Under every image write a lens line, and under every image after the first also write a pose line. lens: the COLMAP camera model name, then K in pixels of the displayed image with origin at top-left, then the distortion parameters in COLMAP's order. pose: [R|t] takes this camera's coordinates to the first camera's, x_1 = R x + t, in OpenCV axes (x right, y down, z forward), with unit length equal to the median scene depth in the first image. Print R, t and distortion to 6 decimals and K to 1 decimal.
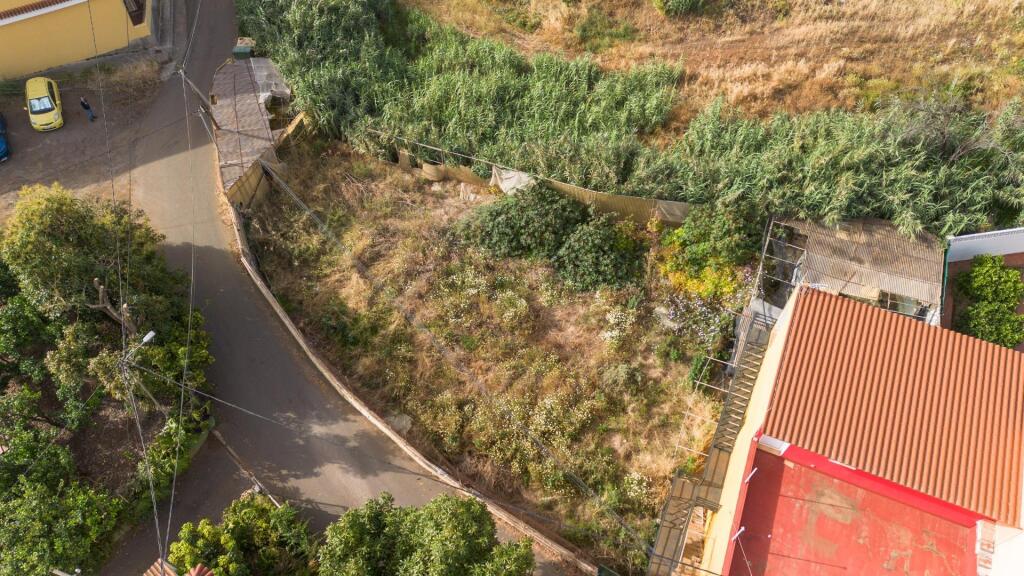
lens RADIAL K [[715.1, 0, 514.3], [0, 715.1, 289.8], [0, 0, 1]] dist [0.038235, -0.014463]
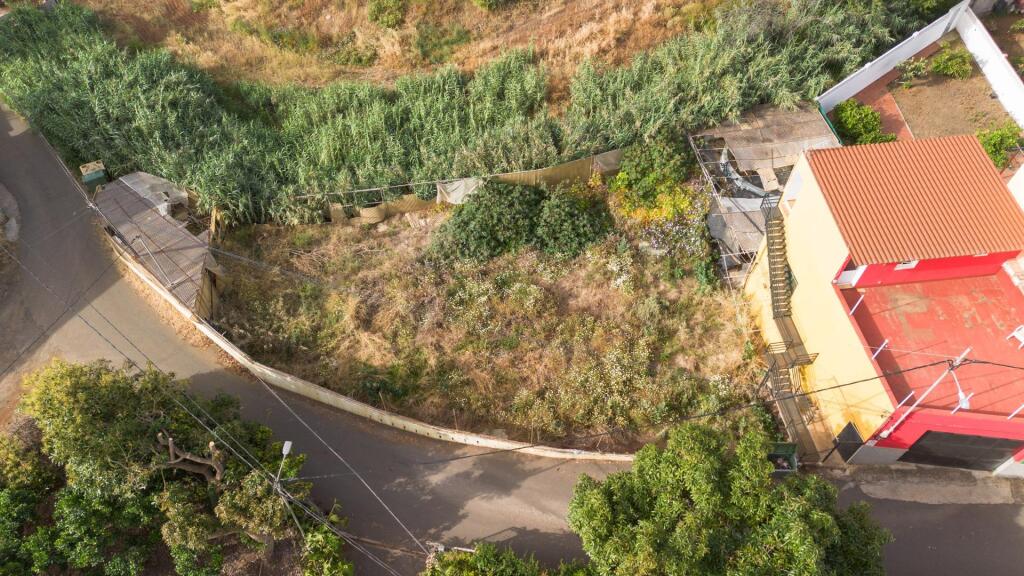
lens RADIAL K [[715.1, 0, 514.8], [0, 715.1, 290.4], [0, 0, 1]] dist [0.038235, -0.014463]
pose [[0.867121, -0.398123, 0.299332, -0.314440], [0.410395, 0.911602, 0.023613, -0.014090], [-0.282273, 0.102369, 0.953857, 0.016454]]
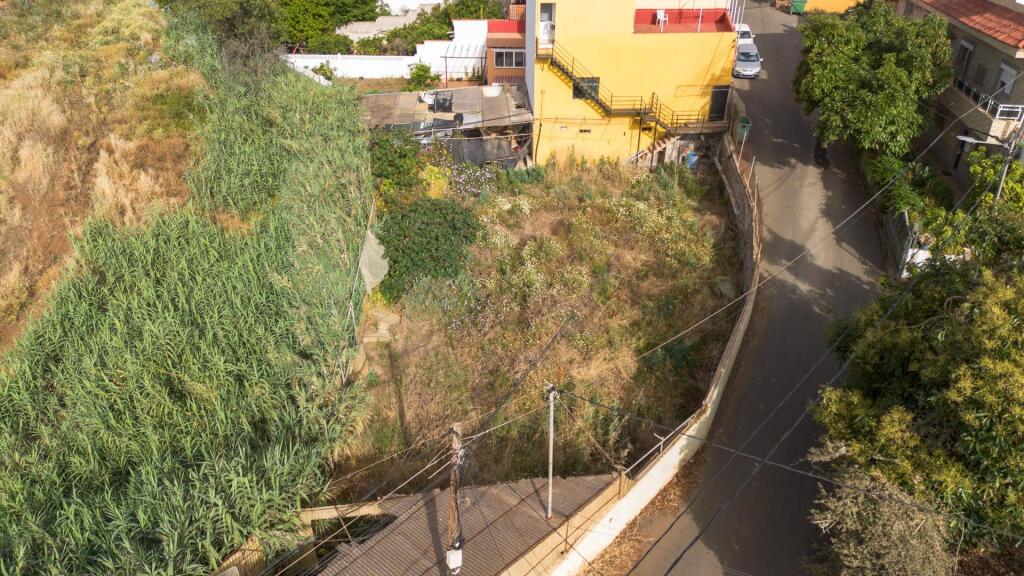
lens RADIAL K [[715.1, 0, 511.3], [0, 715.1, 288.1], [0, 0, 1]] dist [0.038235, -0.014463]
pose [[-0.439182, -0.428263, 0.789753, -0.680401], [0.746520, 0.315109, 0.586015, -0.485822], [-0.499827, 0.846934, 0.181317, 0.870653]]
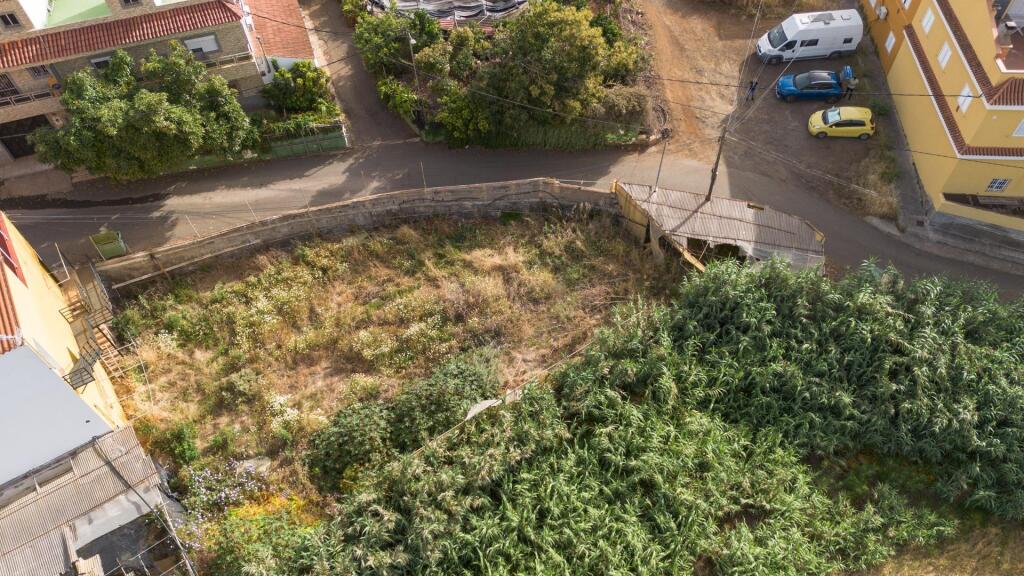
lens RADIAL K [[715.1, 0, 516.4], [0, 715.1, 282.9], [0, 0, 1]] dist [0.038235, -0.014463]
pose [[-0.551313, 0.674054, -0.491635, 0.311056], [-0.673967, -0.012488, 0.738656, -0.832317], [0.491754, 0.738576, 0.461175, 0.550669]]
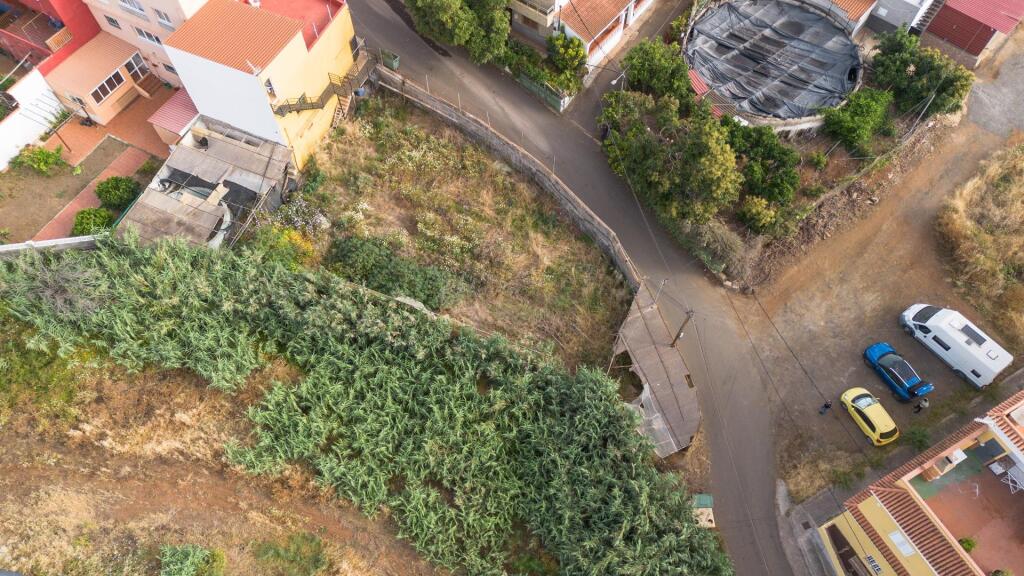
lens RADIAL K [[715.1, 0, 514.1], [0, 715.1, 292.0], [0, 0, 1]] dist [0.038235, -0.014463]
pose [[-0.999866, -0.001891, 0.016269, -0.197227], [0.015418, -0.443809, 0.895989, -1.292901], [0.005526, 0.896119, 0.443779, 0.462932]]
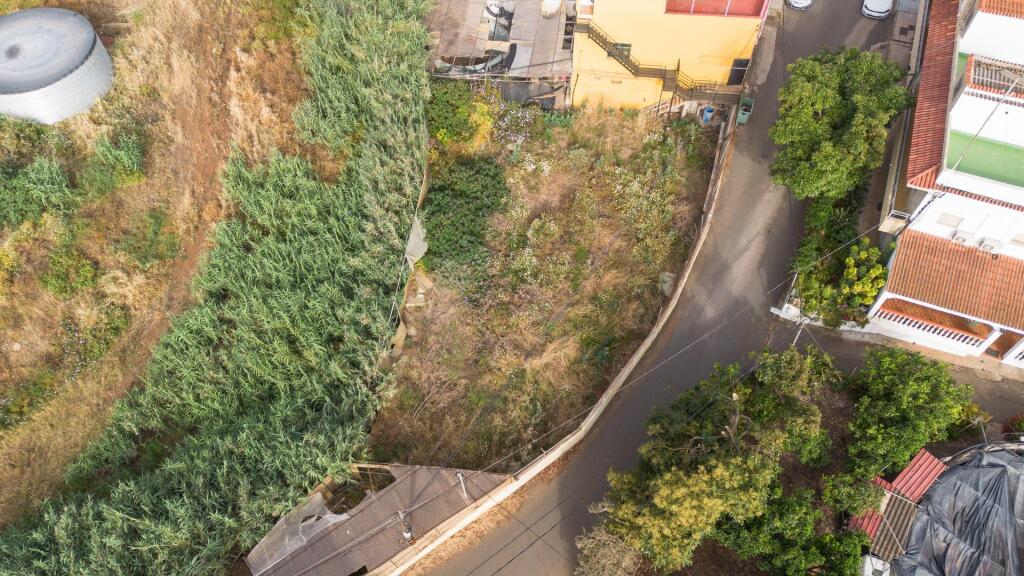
lens RADIAL K [[715.1, 0, 514.3], [0, 715.1, 281.8], [0, 0, 1]] dist [0.038235, -0.014463]
pose [[-0.257559, -0.785919, 0.562134, -0.706259], [0.812718, 0.138469, 0.565965, -0.651785], [-0.522641, 0.602625, 0.603067, 0.348475]]
